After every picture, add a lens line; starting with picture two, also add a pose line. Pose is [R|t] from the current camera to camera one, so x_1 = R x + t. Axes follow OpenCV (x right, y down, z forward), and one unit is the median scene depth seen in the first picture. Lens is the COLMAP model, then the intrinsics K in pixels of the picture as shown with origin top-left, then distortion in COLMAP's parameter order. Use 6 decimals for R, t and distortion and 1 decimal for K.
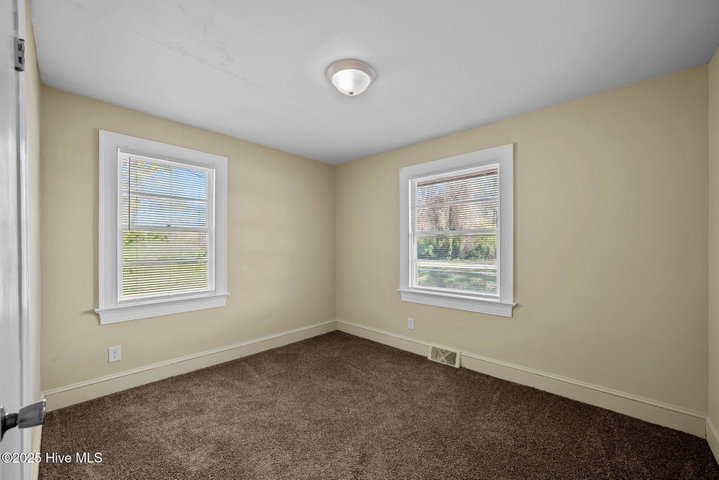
lens RADIAL K [[285.6, 0, 359.0], [0, 285.6, 241.2], [0, 0, 1]] dist [-0.011281, 0.000983]
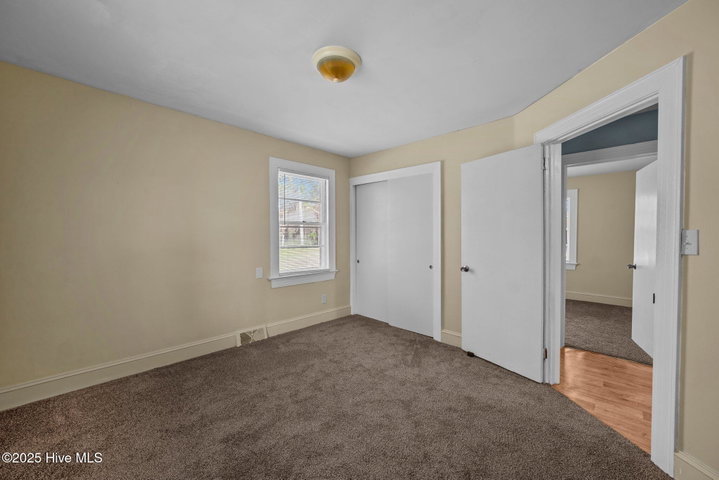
lens RADIAL K [[285.6, 0, 355.3], [0, 285.6, 239.2], [0, 0, 1]] dist [-0.011281, 0.000983]
pose [[0.999959, 0.006683, 0.006065, -0.451463], [-0.006842, 0.999623, 0.026607, -0.004595], [-0.005885, -0.026647, 0.999628, -0.448753]]
